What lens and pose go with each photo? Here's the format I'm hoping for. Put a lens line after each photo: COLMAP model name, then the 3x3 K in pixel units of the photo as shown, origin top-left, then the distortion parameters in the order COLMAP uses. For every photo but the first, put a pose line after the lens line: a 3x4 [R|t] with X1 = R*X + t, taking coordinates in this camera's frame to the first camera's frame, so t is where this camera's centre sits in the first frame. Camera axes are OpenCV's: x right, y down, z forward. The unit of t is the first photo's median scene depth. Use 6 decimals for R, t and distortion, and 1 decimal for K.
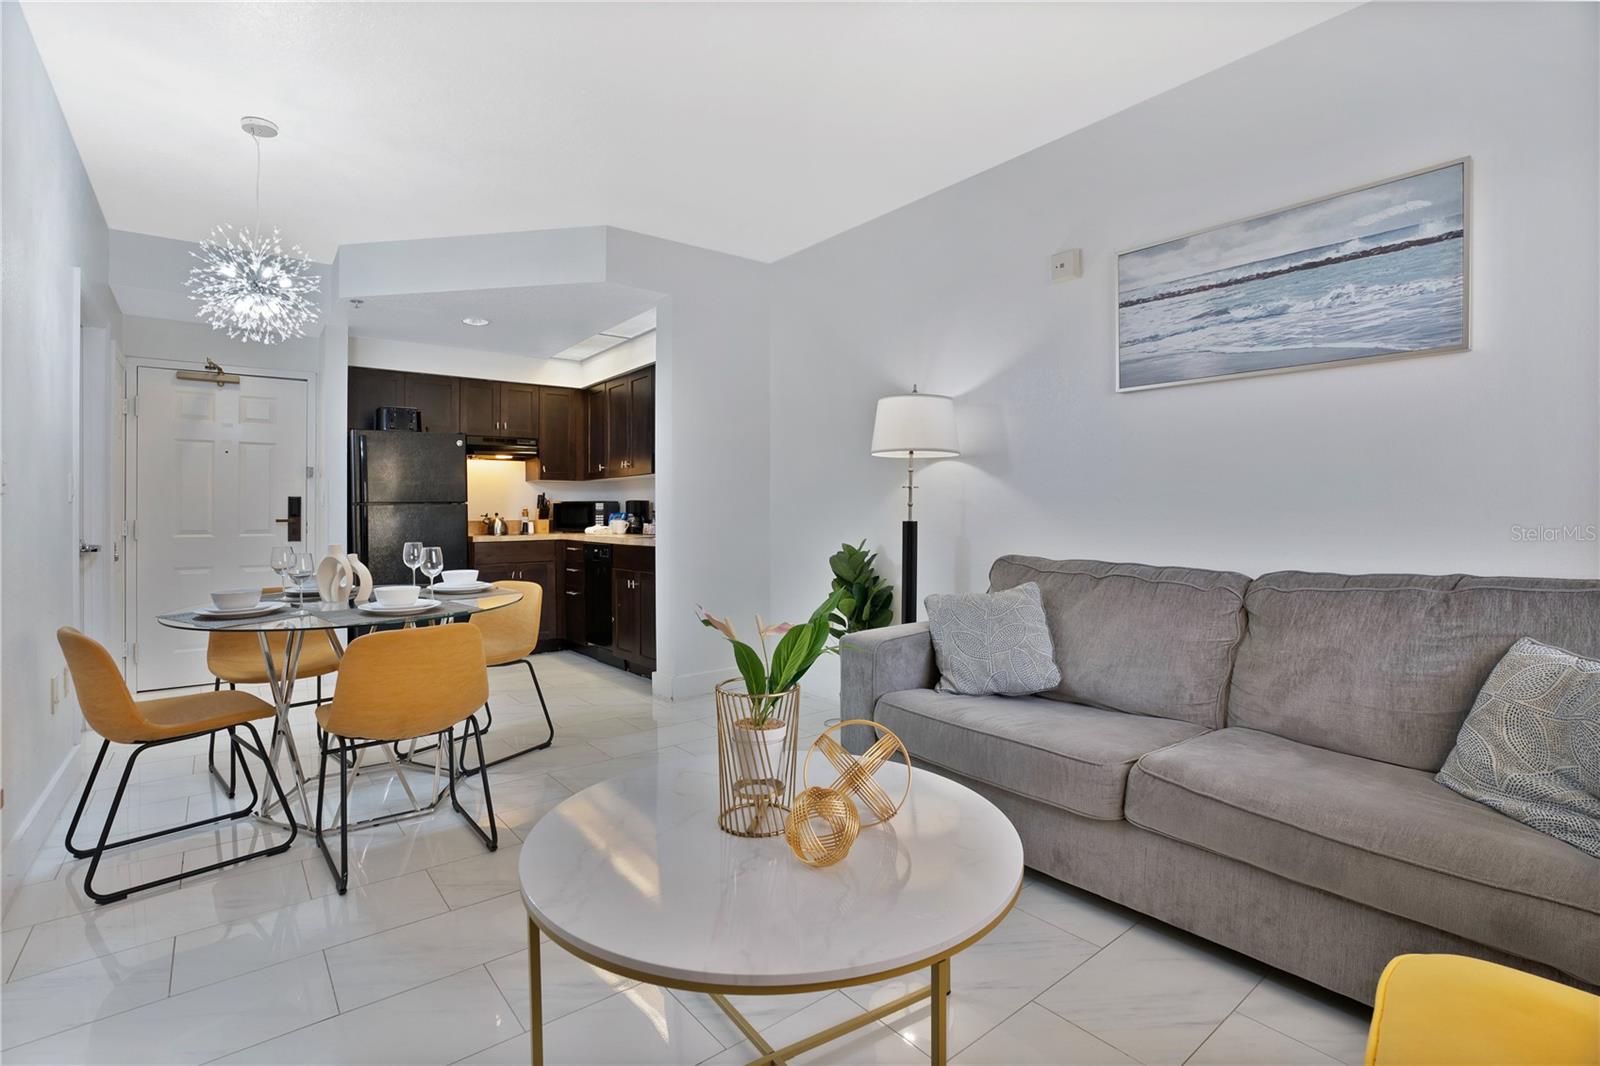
lens RADIAL K [[763.9, 0, 739.8], [0, 763.9, 512.9], [0, 0, 1]] dist [-0.002531, -0.000074]
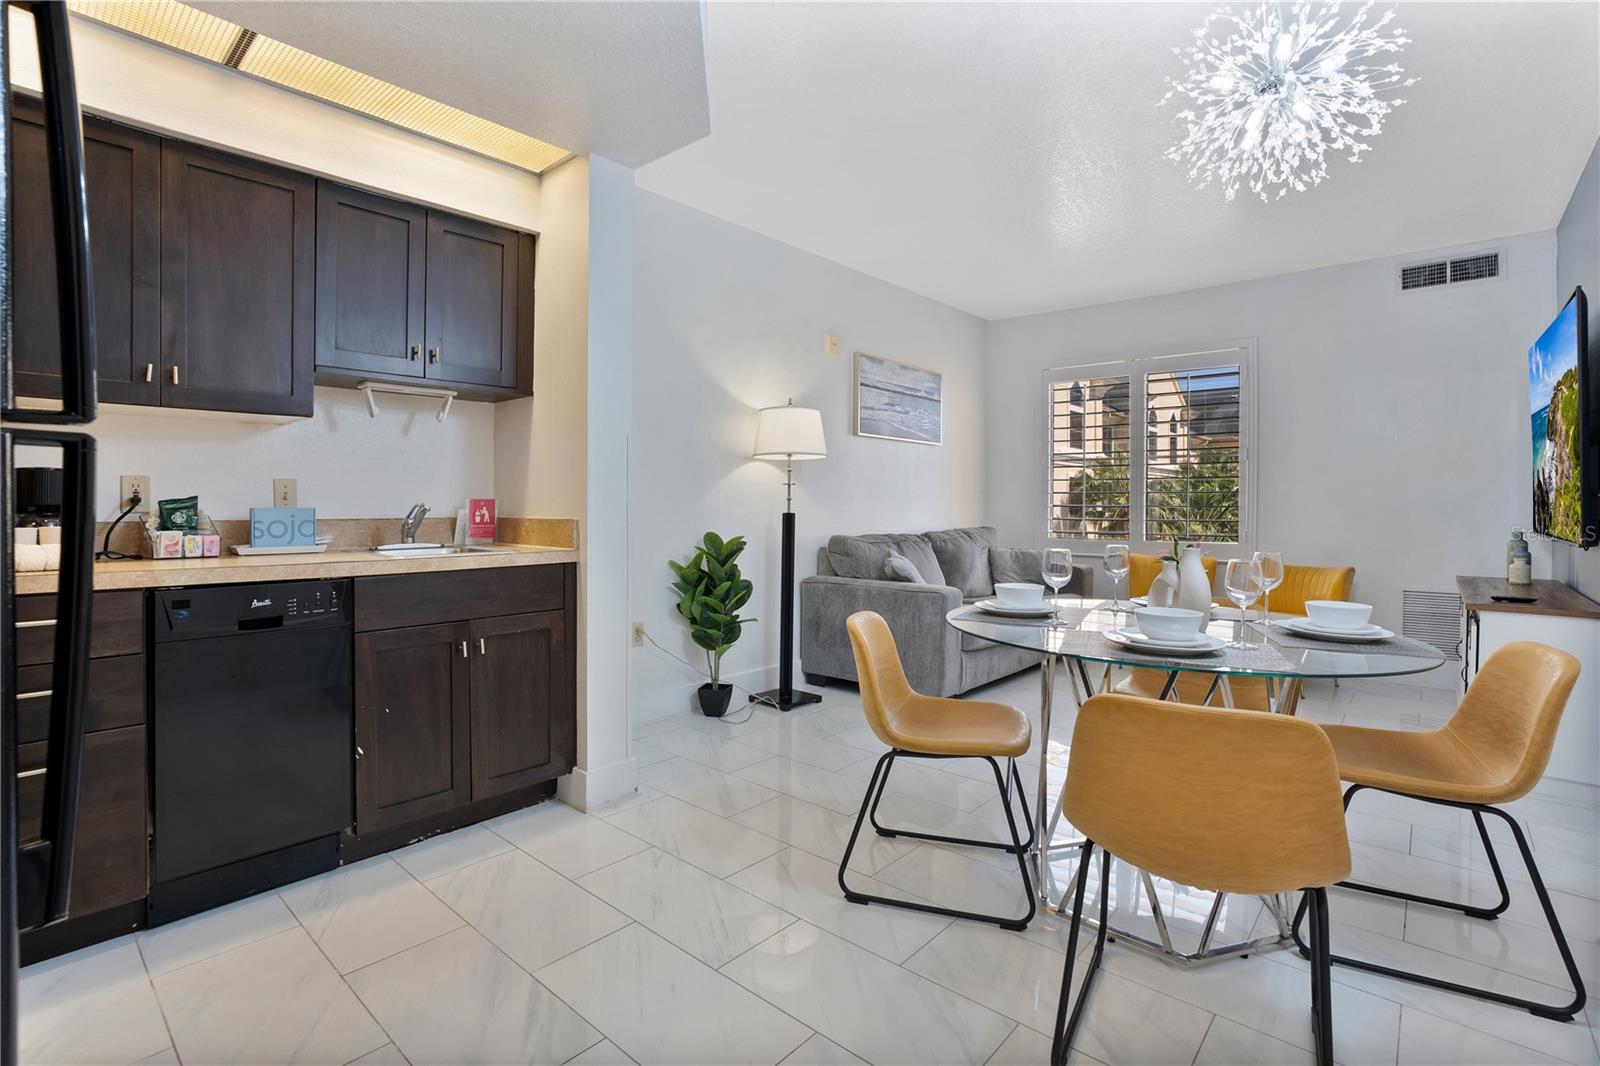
lens RADIAL K [[775.8, 0, 792.7], [0, 775.8, 512.8], [0, 0, 1]] dist [-0.018254, 0.000258]
pose [[-0.222841, -0.007193, 0.974828, -0.625223], [-0.001398, 0.999974, 0.007059, 0.001366], [-0.974854, 0.000211, -0.222846, 0.833160]]
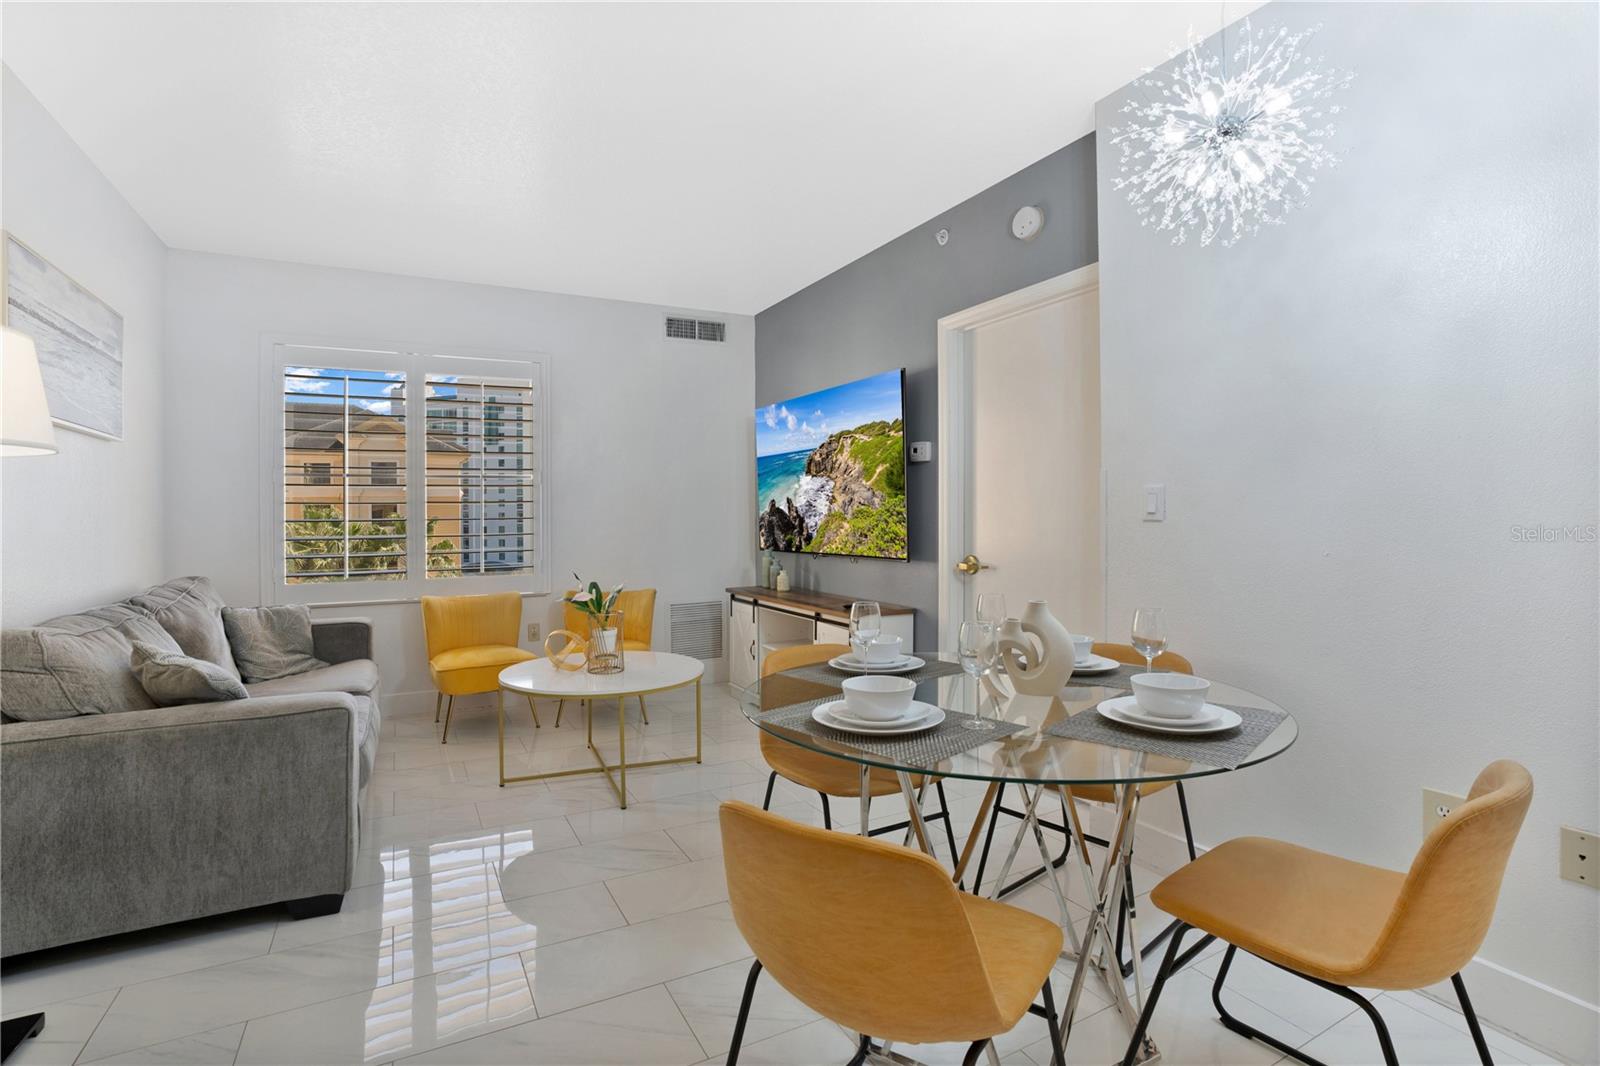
lens RADIAL K [[769.4, 0, 718.1], [0, 769.4, 498.4], [0, 0, 1]] dist [0.001040, 0.000121]
pose [[-0.982510, 0.022360, 0.184861, -0.206702], [0.018759, 0.999599, -0.021209, -0.017014], [-0.185262, -0.017370, -0.982536, 0.904240]]
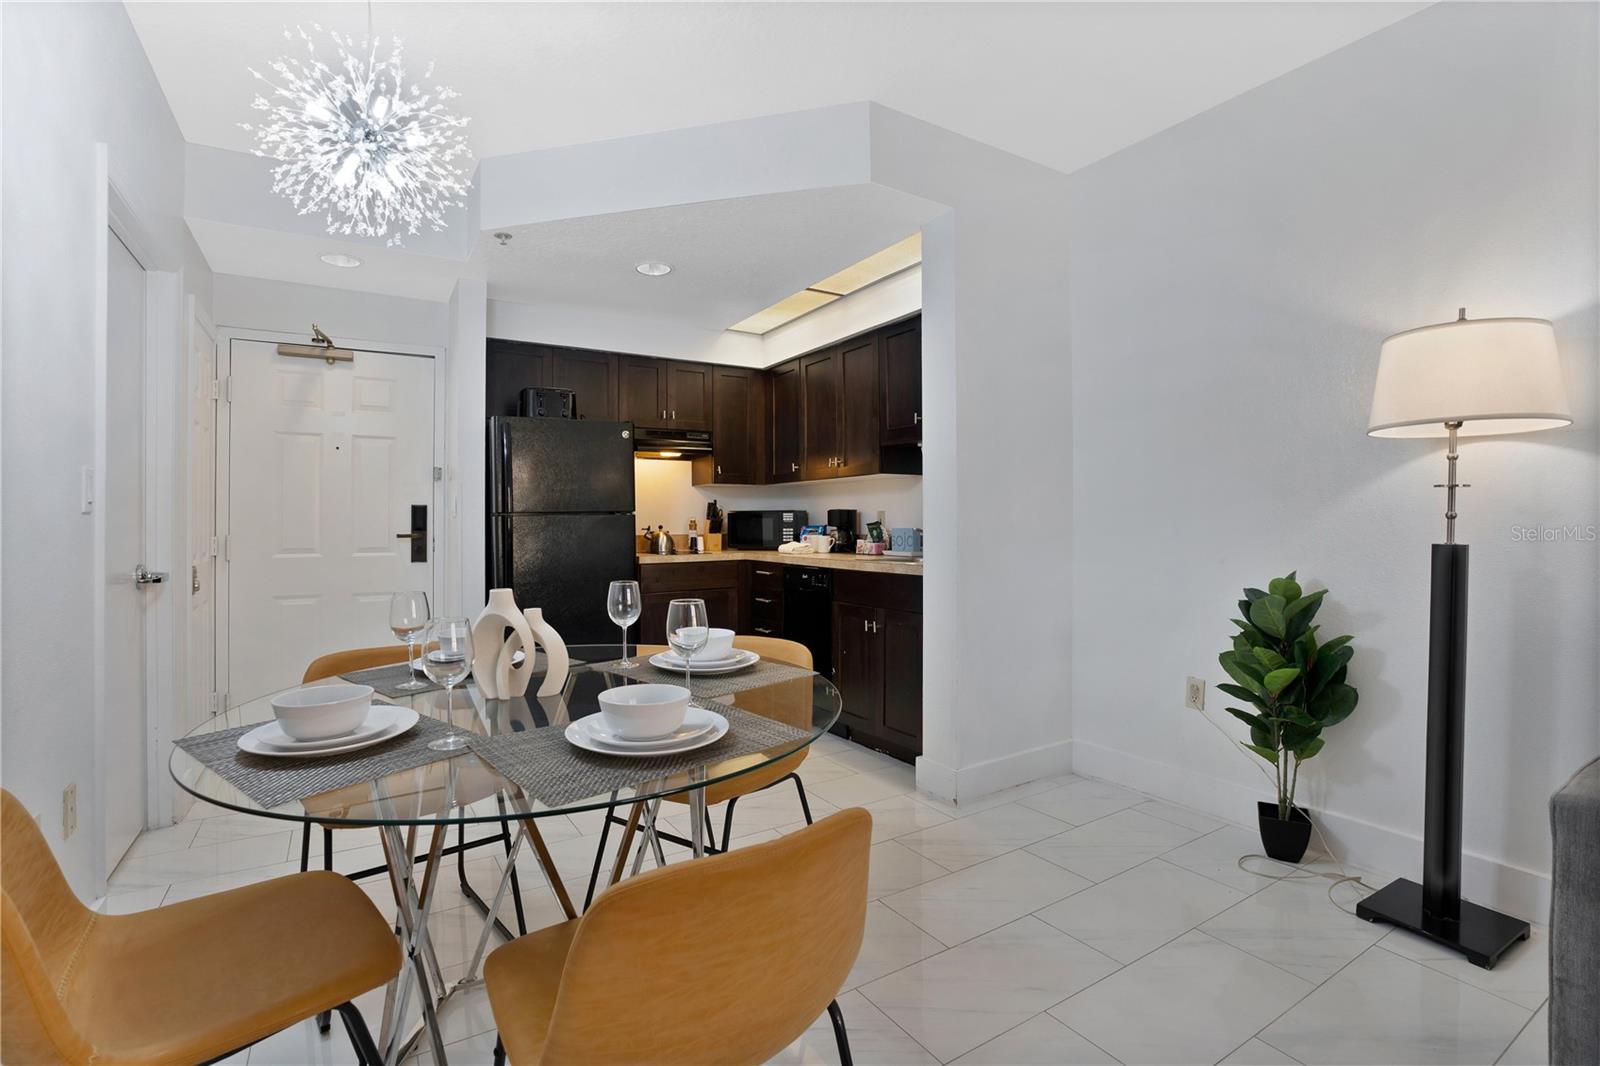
lens RADIAL K [[743.8, 0, 771.2], [0, 743.8, 526.8], [0, 0, 1]] dist [-0.034471, 0.000187]
pose [[0.997148, 0.000747, -0.075470, -0.167082], [-0.000302, 0.999982, 0.005911, -0.003665], [0.075473, -0.005871, 0.997131, 0.273646]]
